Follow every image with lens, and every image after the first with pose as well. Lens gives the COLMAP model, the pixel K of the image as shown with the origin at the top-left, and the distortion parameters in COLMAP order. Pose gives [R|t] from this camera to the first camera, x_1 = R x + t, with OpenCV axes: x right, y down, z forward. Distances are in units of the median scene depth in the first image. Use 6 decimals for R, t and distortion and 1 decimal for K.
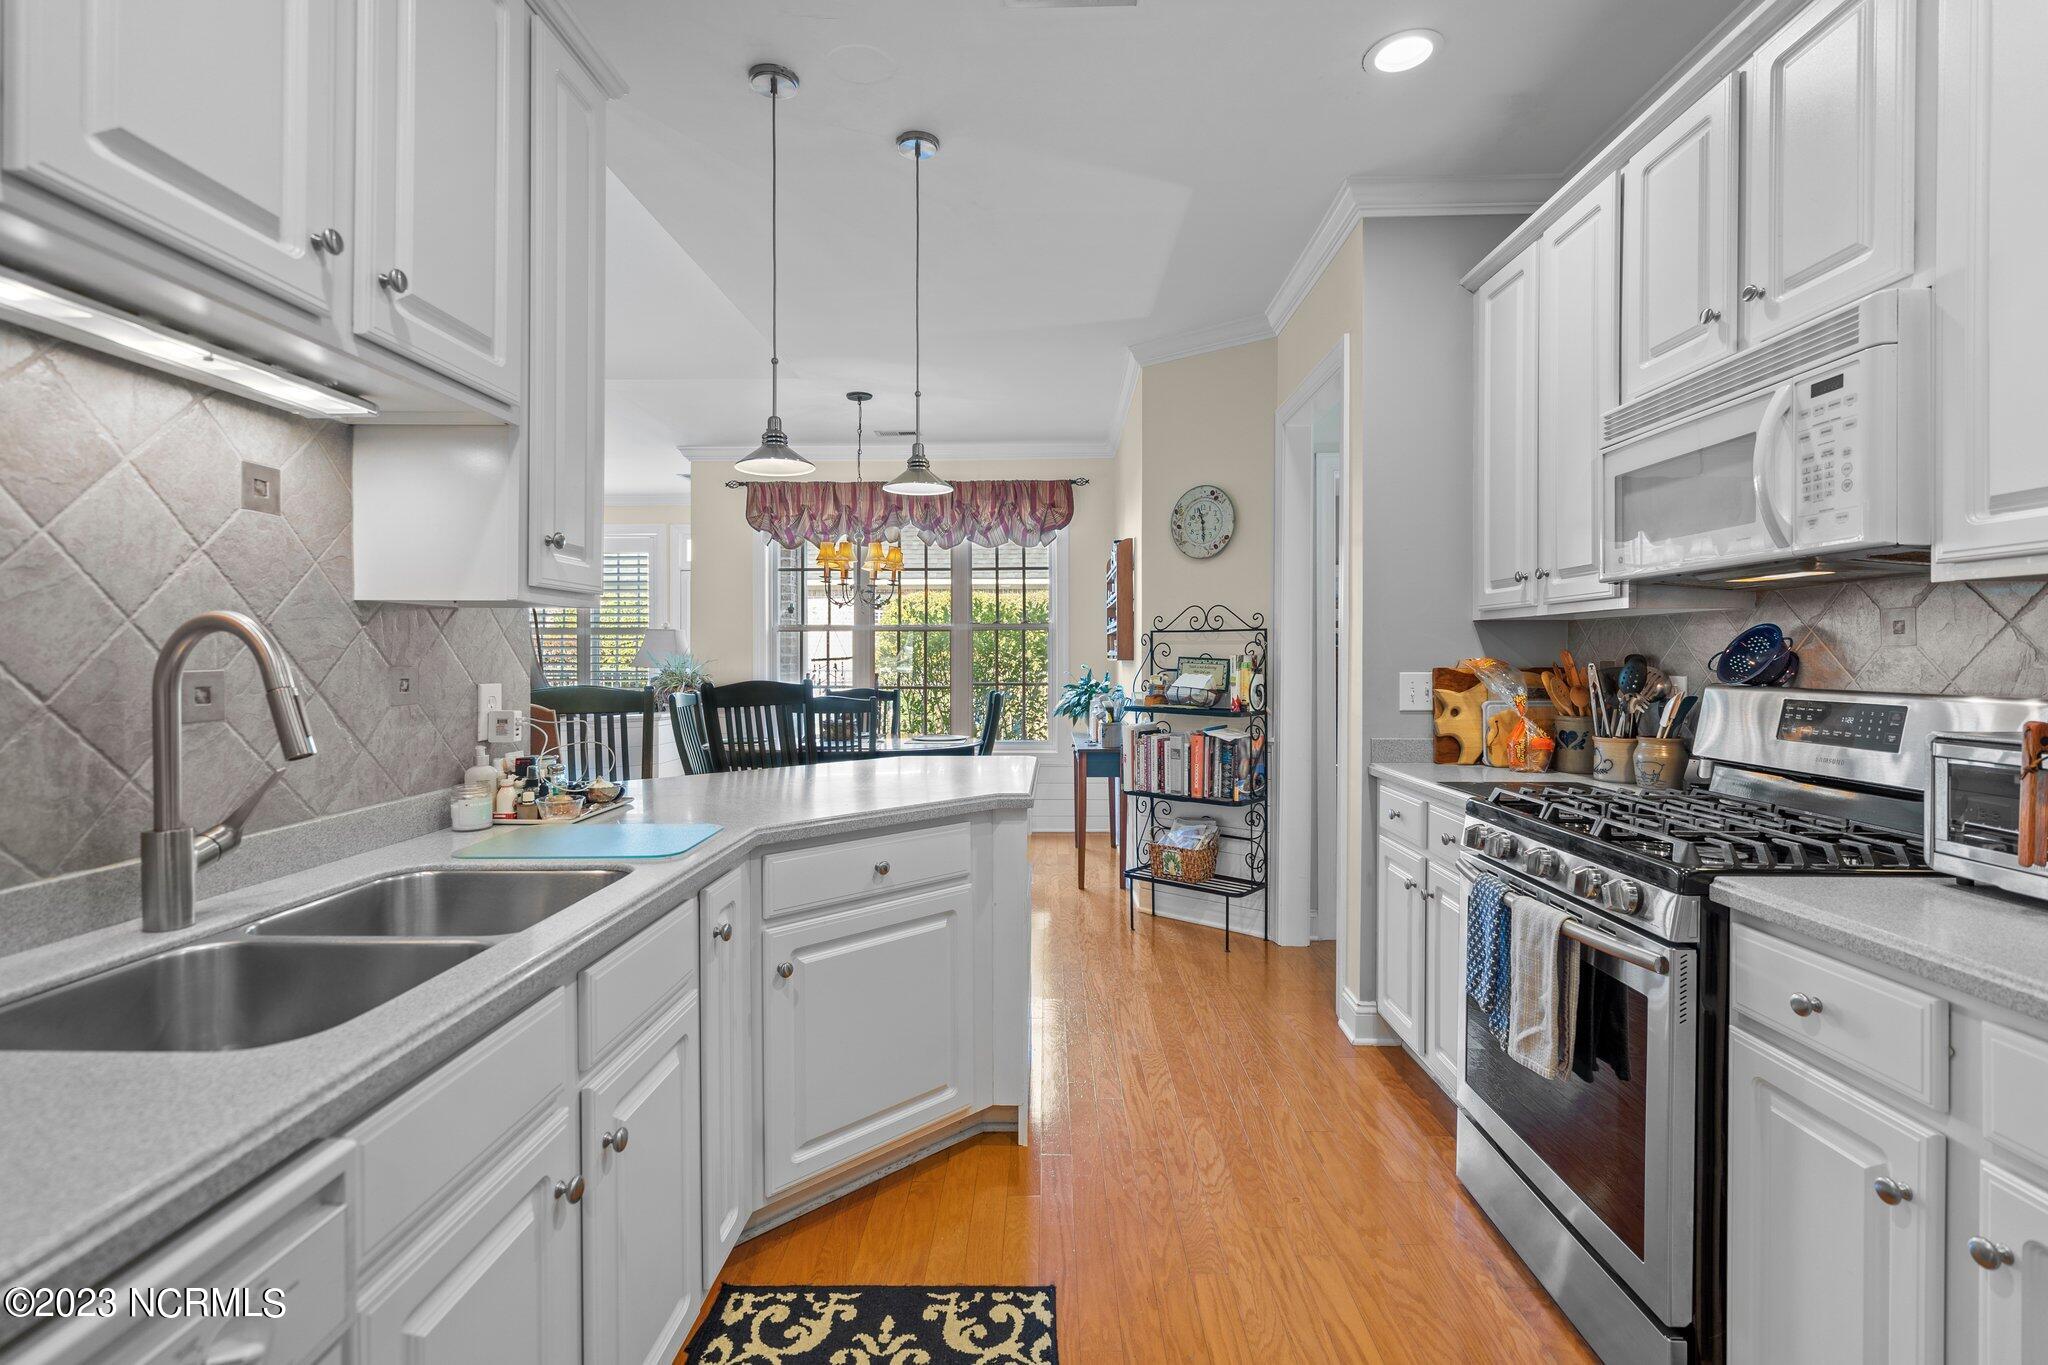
lens RADIAL K [[947.3, 0, 1025.1], [0, 947.3, 658.3], [0, 0, 1]] dist [-0.001228, 0.000041]
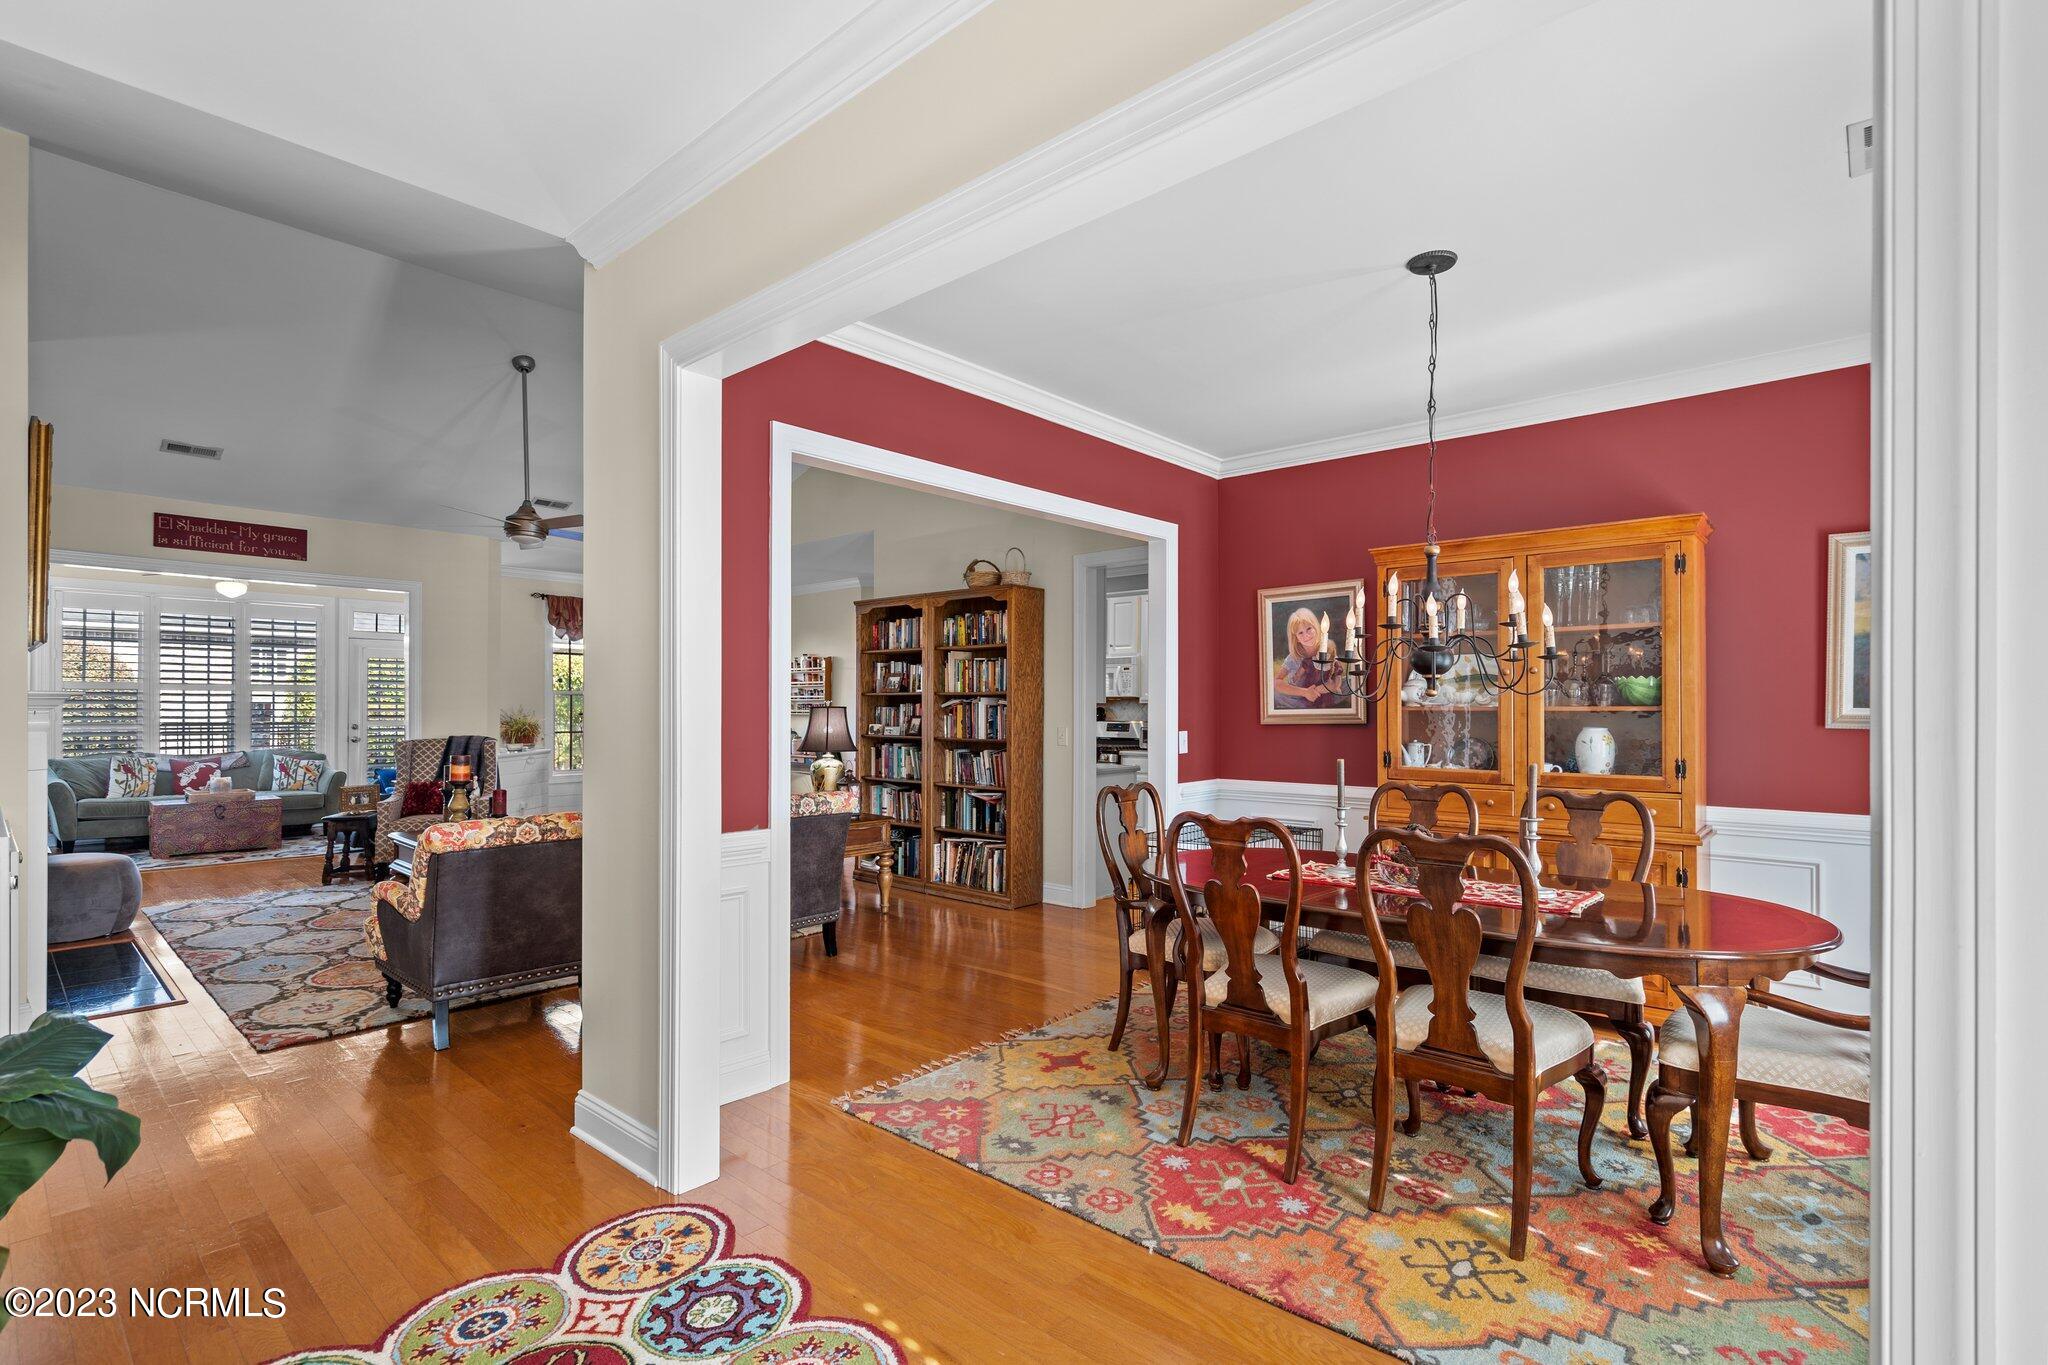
lens RADIAL K [[951.0, 0, 1017.8], [0, 951.0, 697.4], [0, 0, 1]] dist [0.001836, 0.000061]
pose [[0.648896, 0.011773, 0.760786, -1.466490], [-0.003460, 0.999916, -0.012523, -0.012520], [-0.760869, 0.005494, 0.648882, -0.831157]]
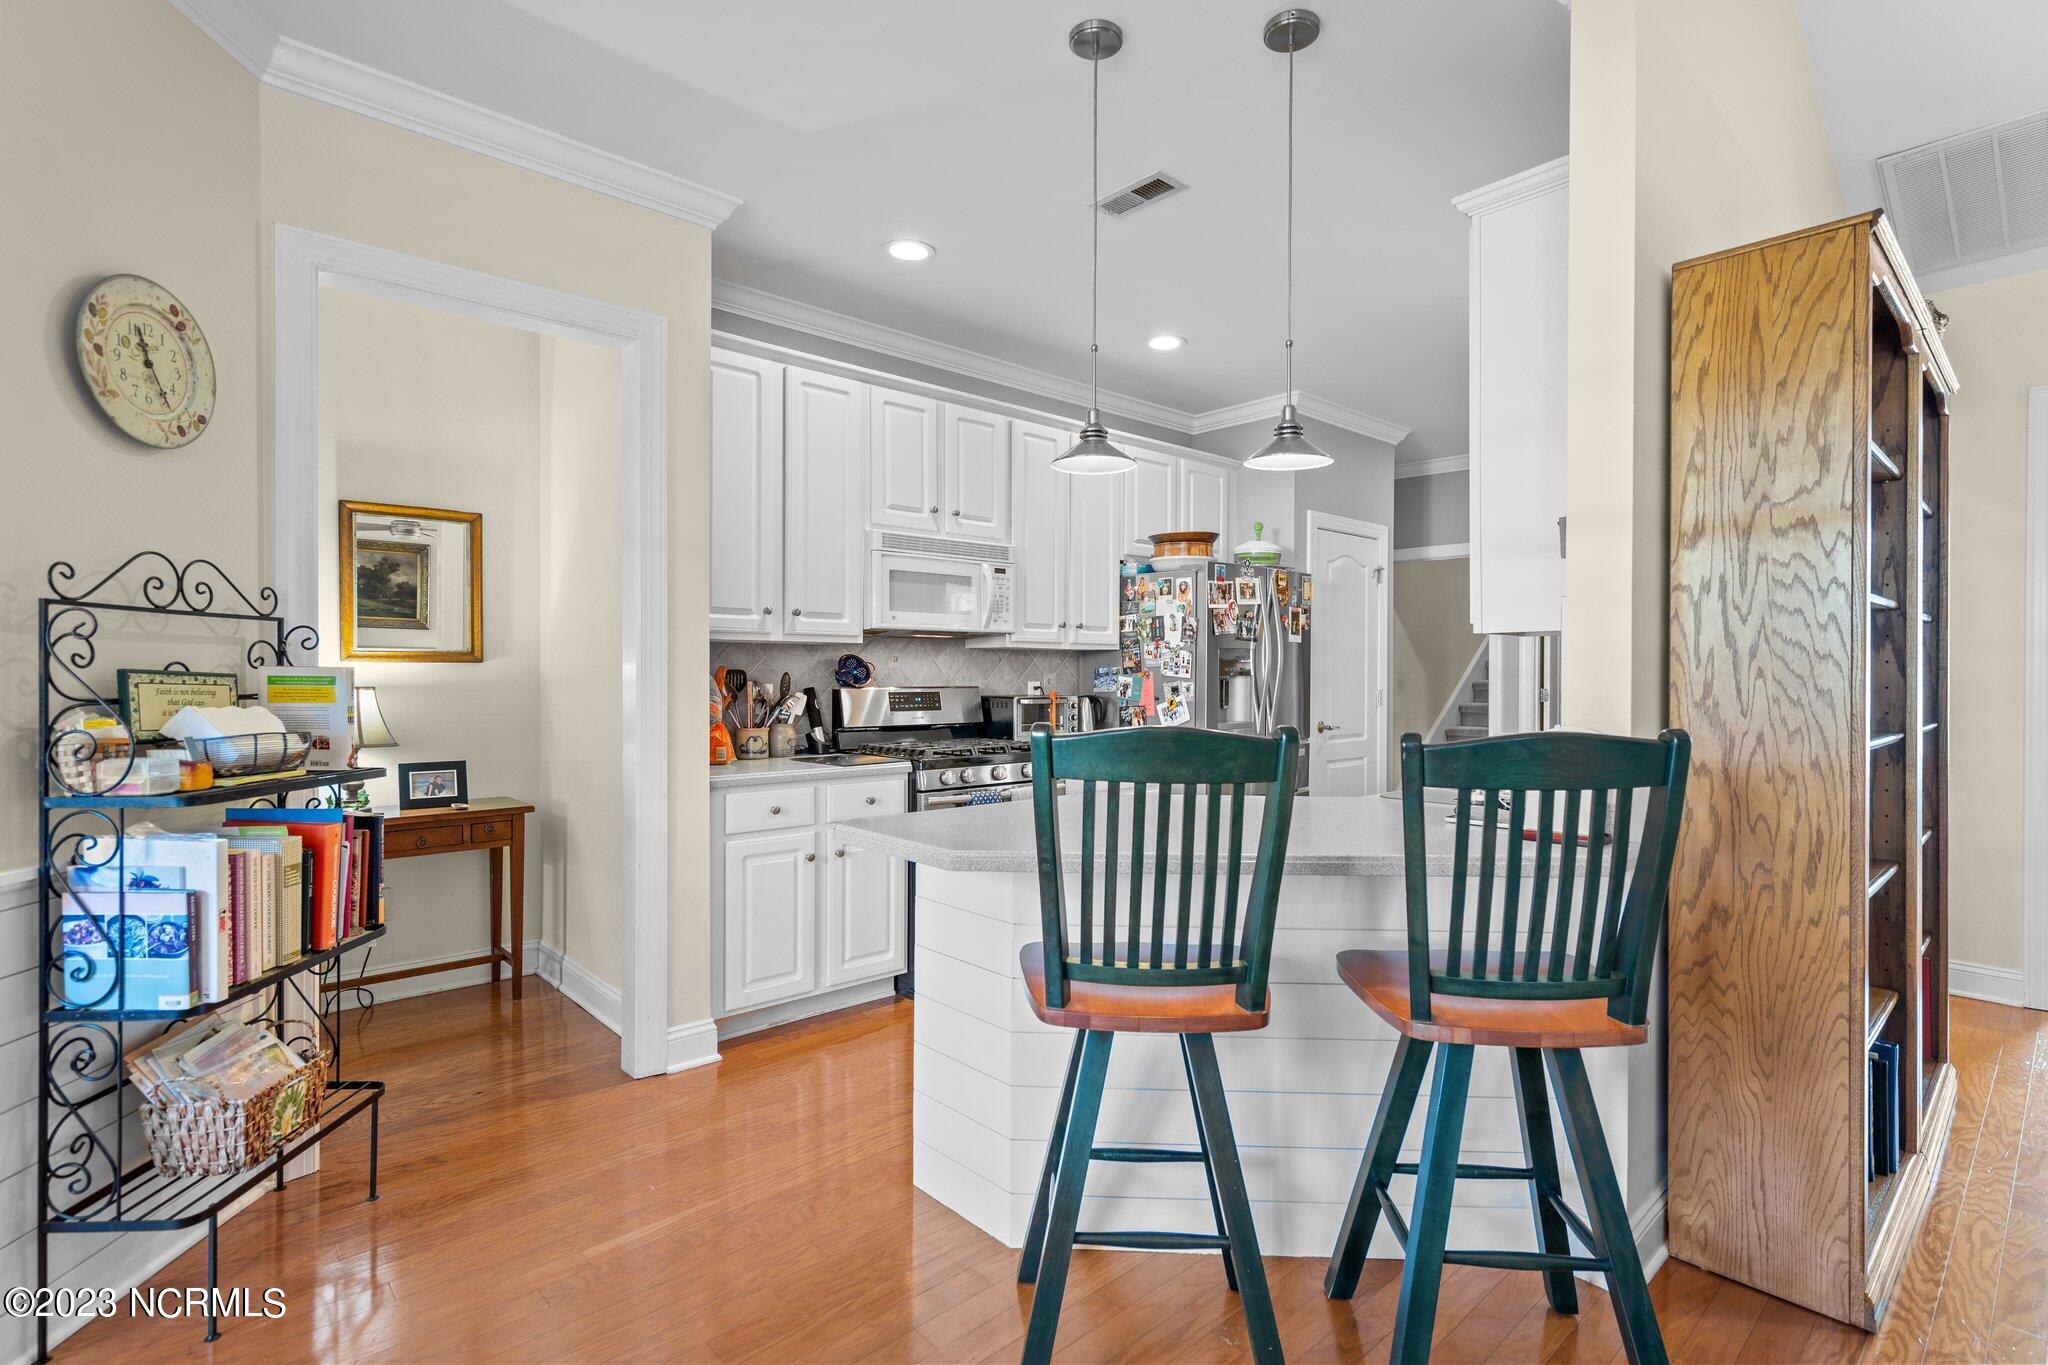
lens RADIAL K [[981.7, 0, 1021.0], [0, 981.7, 673.1], [0, 0, 1]] dist [0.000697, 0.000818]
pose [[-0.696230, -0.001553, 0.717817, -0.427521], [-0.000448, 0.999998, 0.001729, -0.001056], [-0.717819, 0.000882, -0.696229, 1.038621]]
